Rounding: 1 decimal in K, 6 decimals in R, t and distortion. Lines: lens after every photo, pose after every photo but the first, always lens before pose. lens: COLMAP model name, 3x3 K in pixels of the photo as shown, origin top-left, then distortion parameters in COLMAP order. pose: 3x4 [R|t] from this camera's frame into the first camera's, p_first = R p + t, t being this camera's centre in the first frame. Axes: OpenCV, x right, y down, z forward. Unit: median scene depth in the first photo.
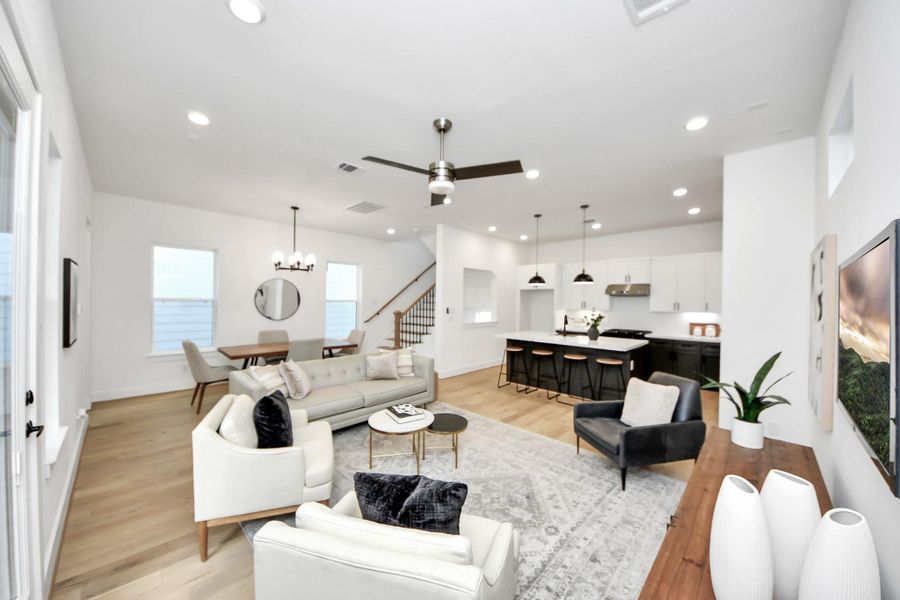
lens RADIAL K [[307.4, 0, 433.8], [0, 307.4, 302.4], [0, 0, 1]] dist [0.000420, 0.000004]
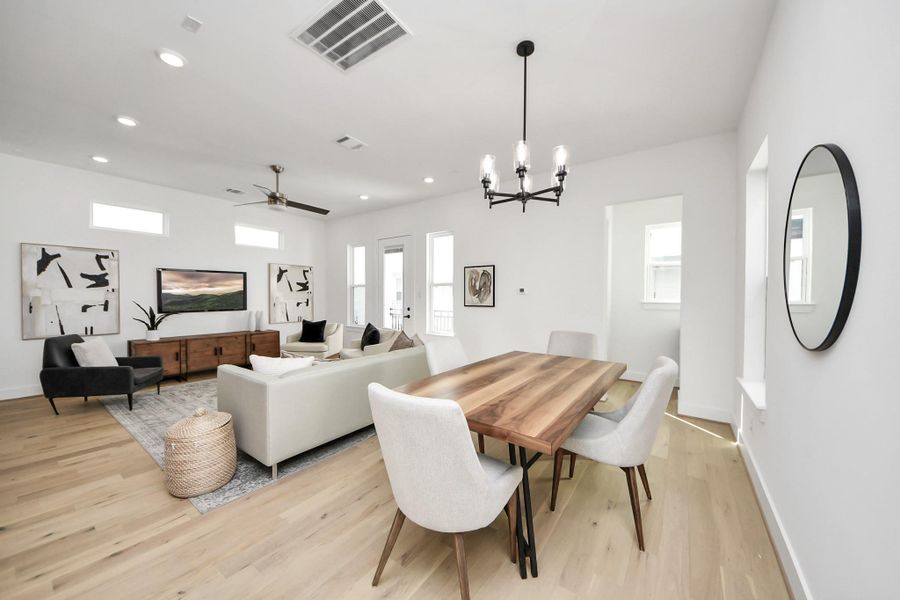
lens RADIAL K [[331.4, 0, 447.7], [0, 331.4, 302.5], [0, 0, 1]] dist [0.021637, -0.000010]
pose [[-0.978606, 0.004898, -0.205684, -0.240960], [0.001298, 0.999844, 0.017635, 0.037917], [0.205739, 0.016991, -0.978459, 1.385943]]
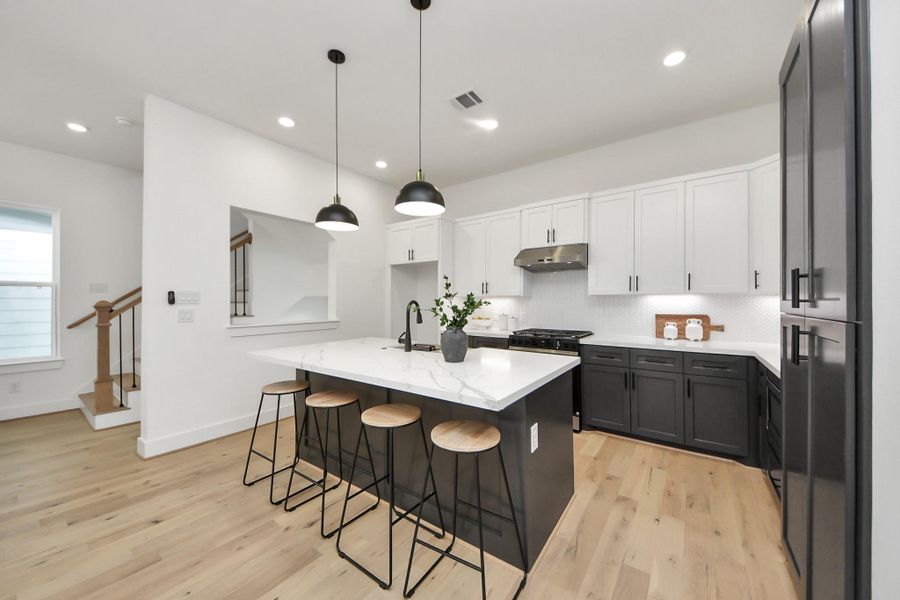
lens RADIAL K [[331.4, 0, 447.7], [0, 331.4, 302.5], [0, 0, 1]] dist [0.021637, -0.000010]
pose [[0.981254, -0.008846, 0.192518, 0.381457], [0.008781, 0.999961, 0.001192, 0.042475], [-0.192521, 0.000521, 0.981293, 0.521294]]
